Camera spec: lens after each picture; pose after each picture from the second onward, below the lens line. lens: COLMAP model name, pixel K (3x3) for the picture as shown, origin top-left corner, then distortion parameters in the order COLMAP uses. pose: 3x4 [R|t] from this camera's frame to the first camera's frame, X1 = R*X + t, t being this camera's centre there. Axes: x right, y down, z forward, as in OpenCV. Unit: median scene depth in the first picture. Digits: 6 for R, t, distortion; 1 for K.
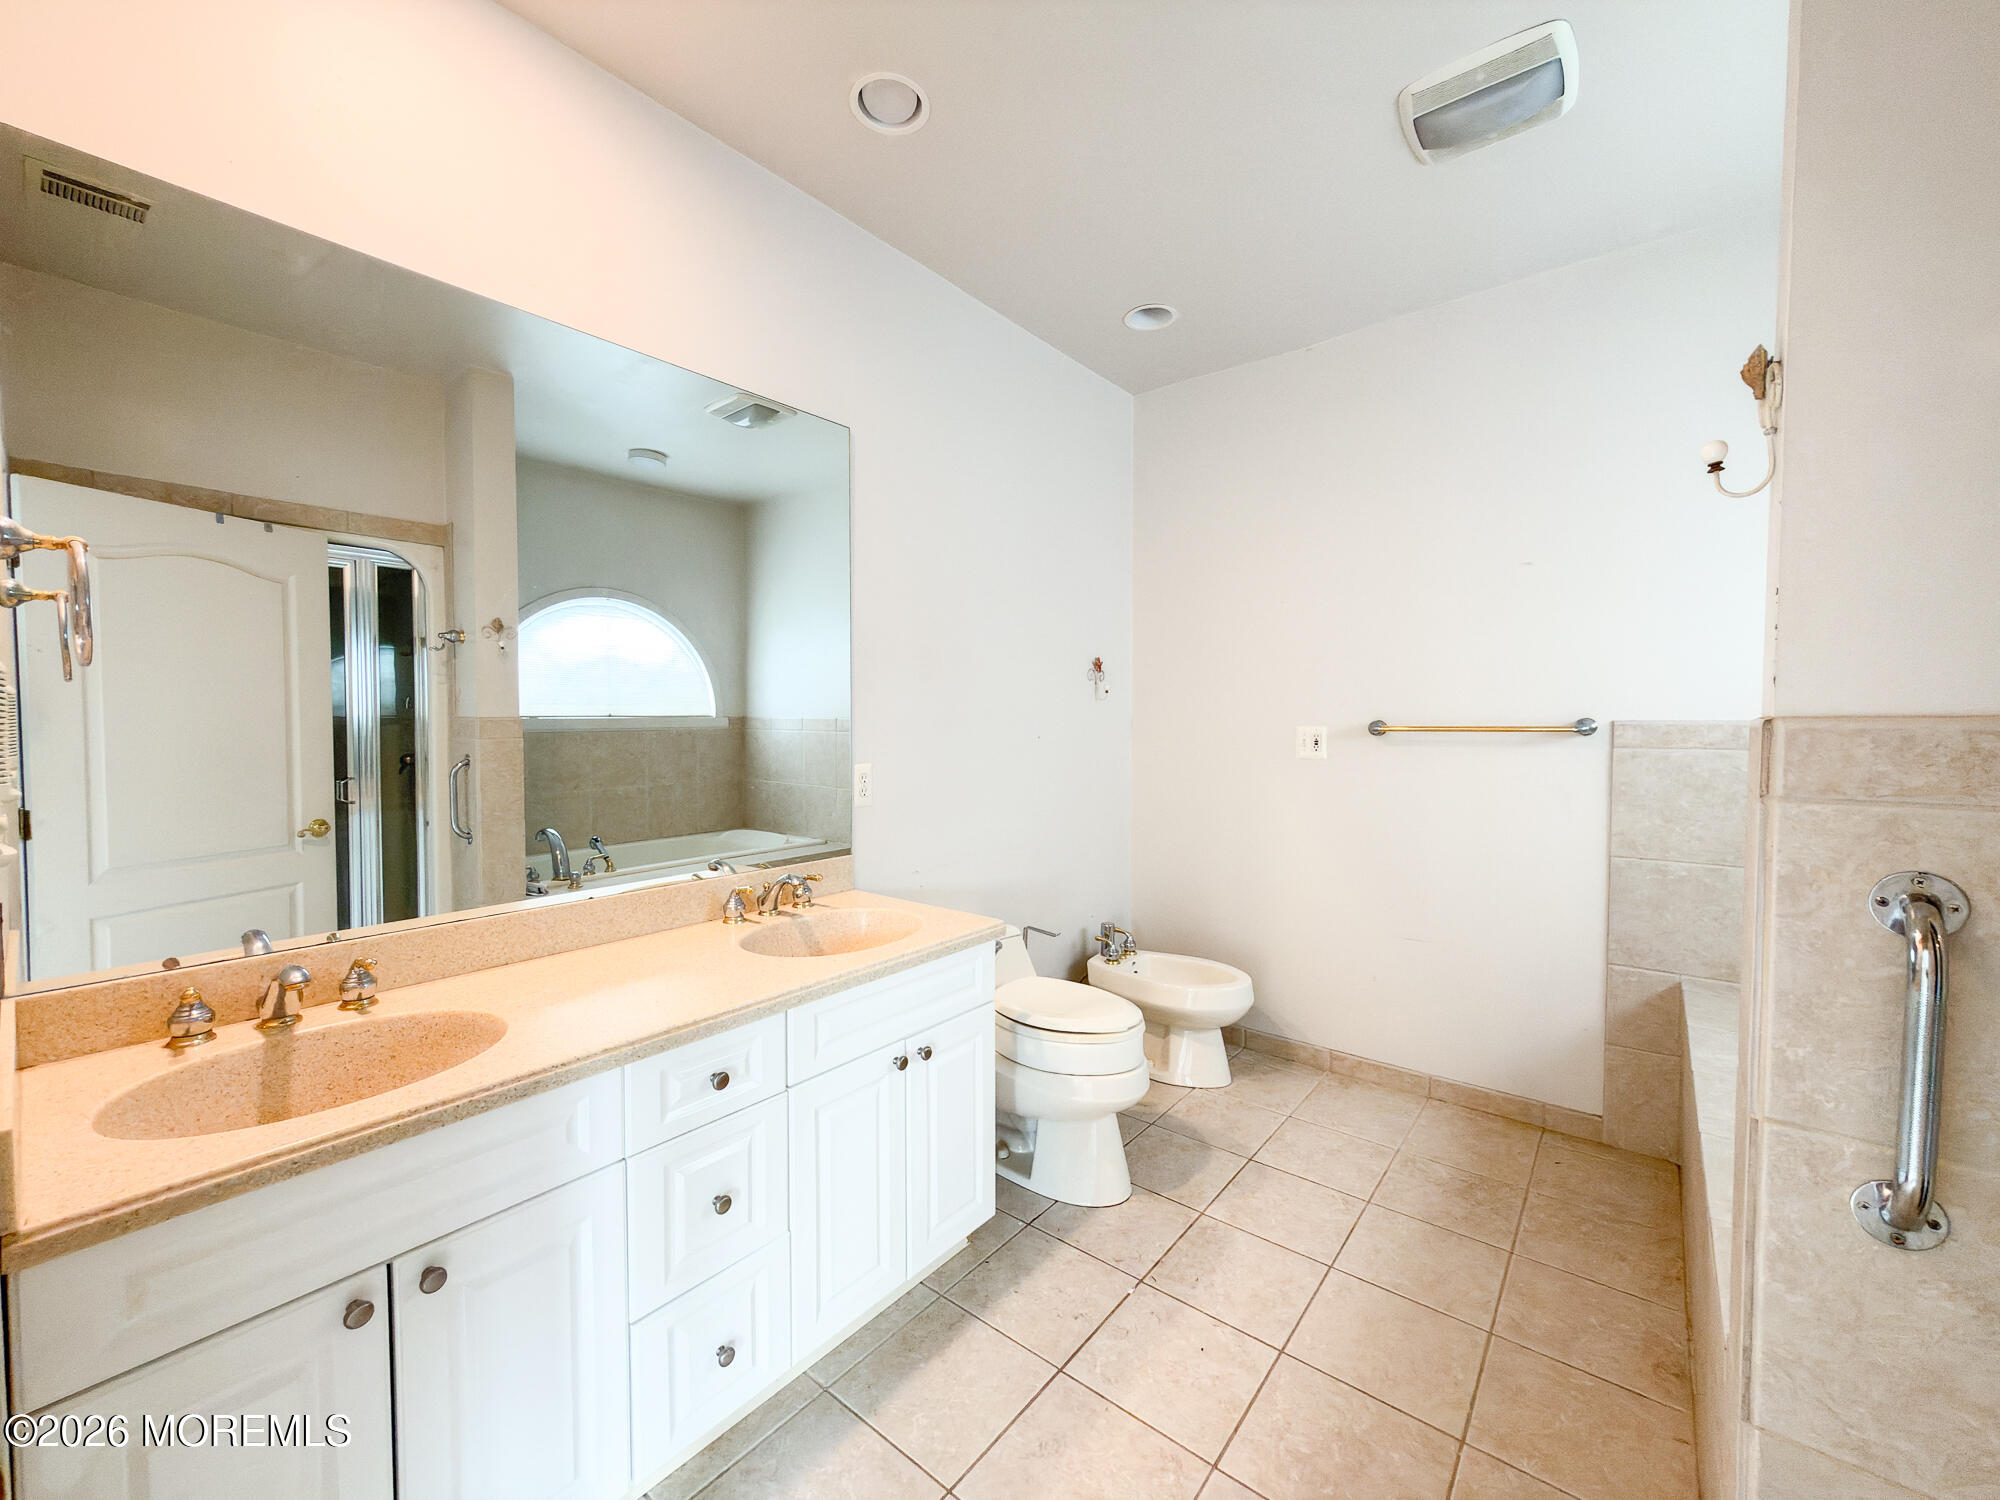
lens RADIAL K [[802.5, 0, 1005.4], [0, 802.5, 745.7], [0, 0, 1]] dist [-0.000142, 0.000147]
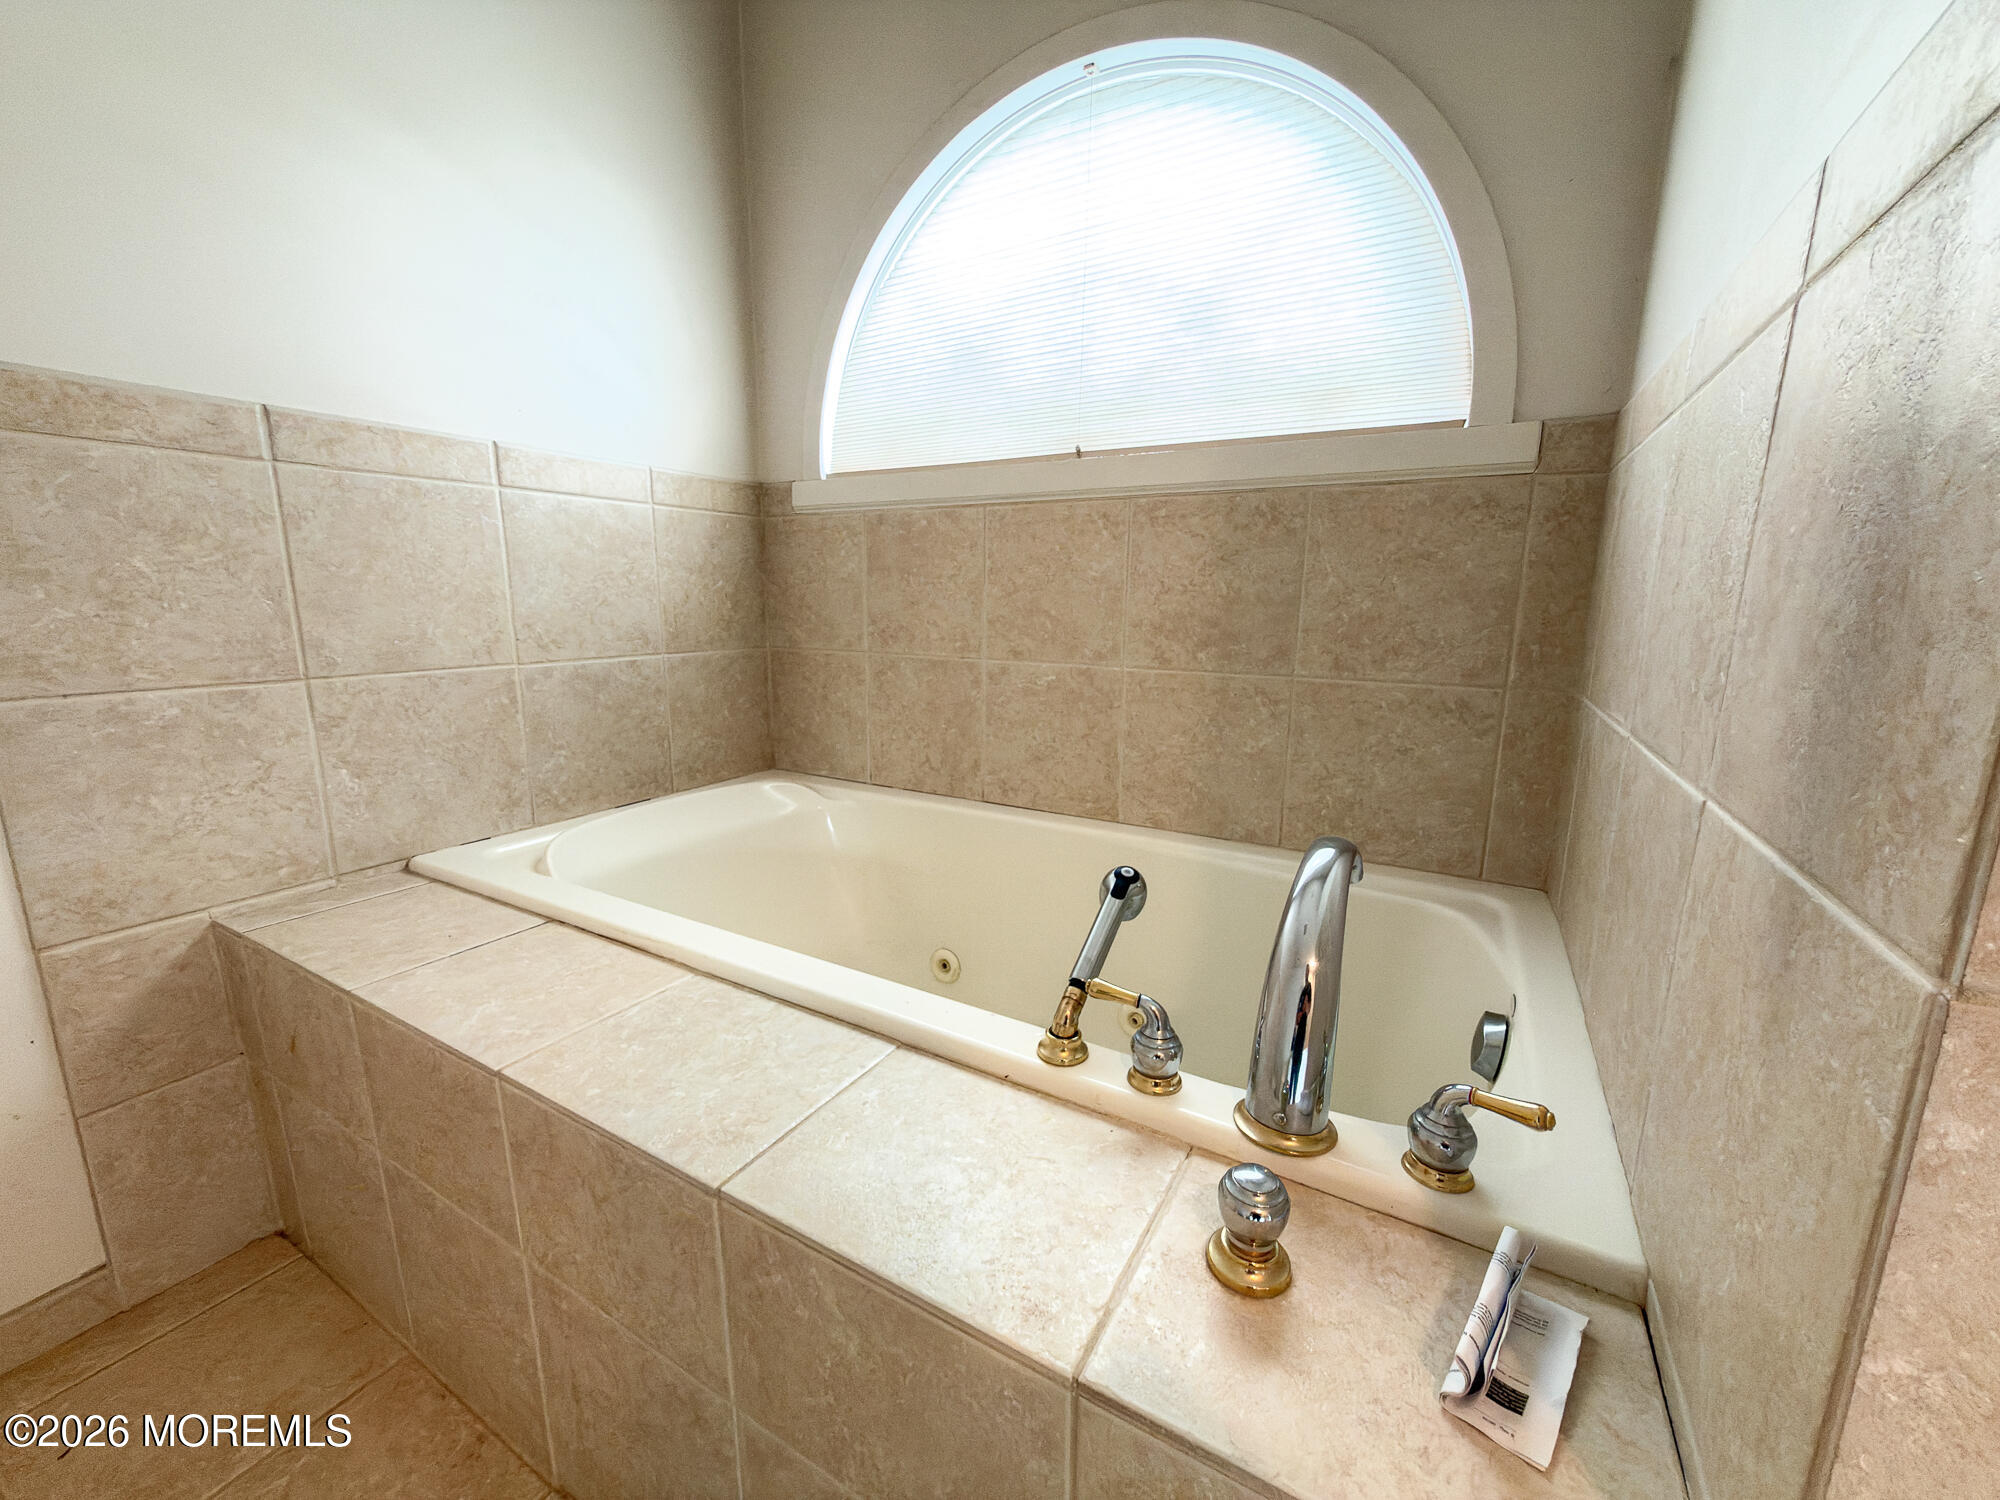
lens RADIAL K [[802.5, 0, 998.4], [0, 802.5, 760.6], [0, 0, 1]] dist [-0.000142, 0.000147]
pose [[-0.149481, -0.191871, 0.969970, 0.282381], [0.027663, 0.979796, 0.198078, 0.103318], [-0.988378, 0.056441, -0.141154, 0.562399]]
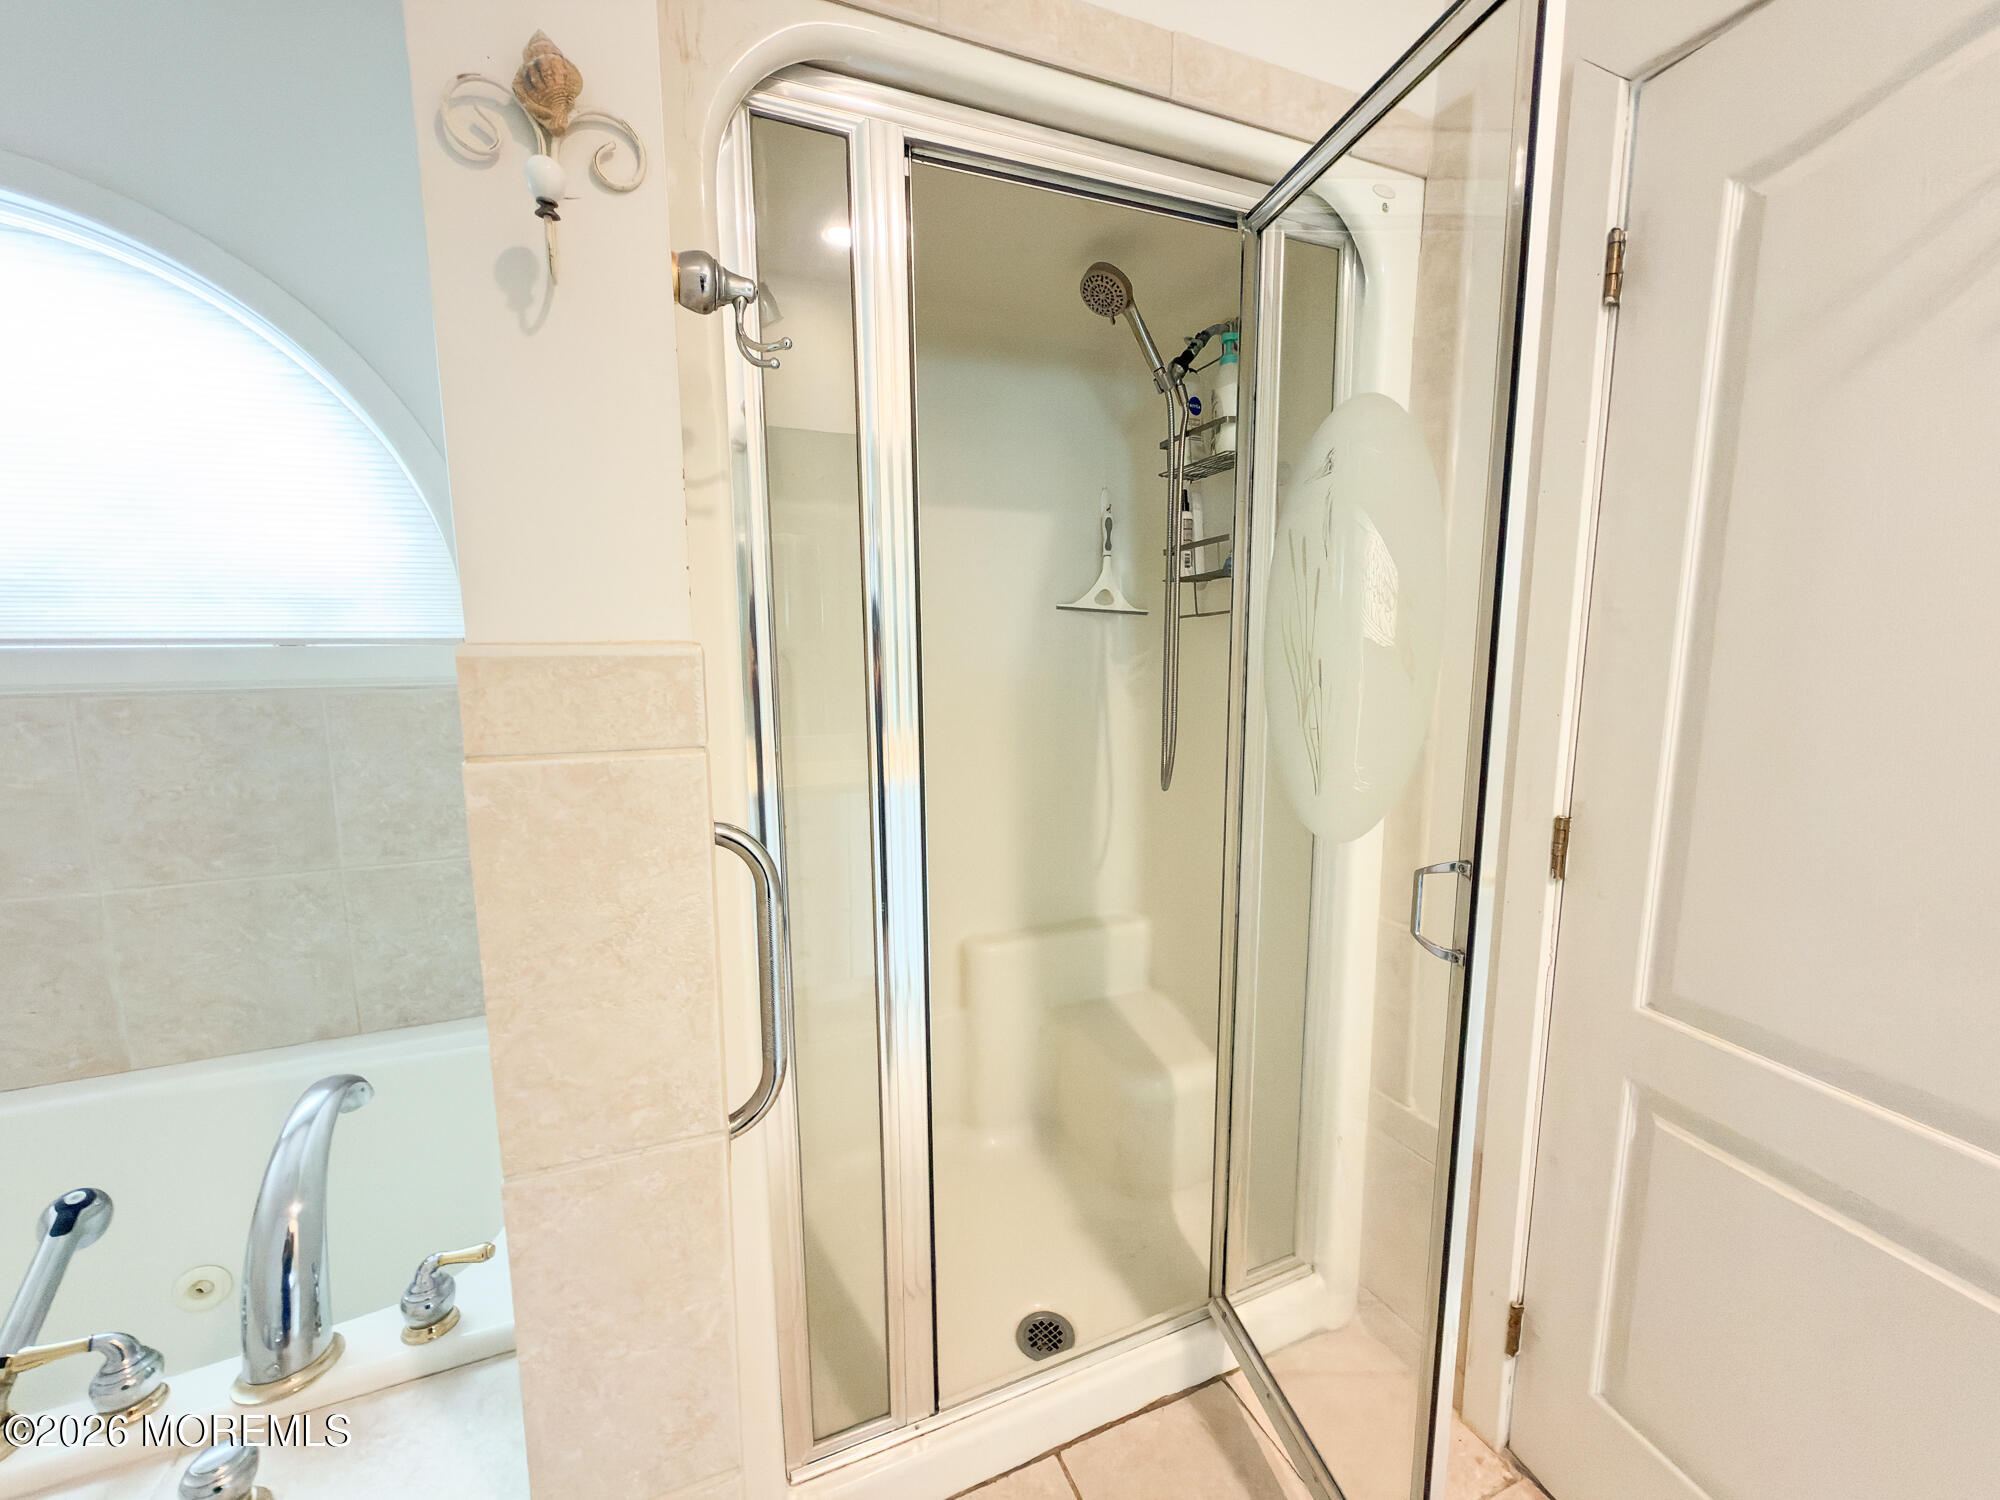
lens RADIAL K [[802.5, 0, 1004.6], [0, 802.5, 754.3], [0, 0, 1]] dist [-0.000142, 0.000147]
pose [[-0.883727, -0.051854, 0.465122, 0.106099], [0.029740, 0.985612, 0.166386, -0.013018], [-0.467057, 0.160872, -0.869470, 0.535248]]
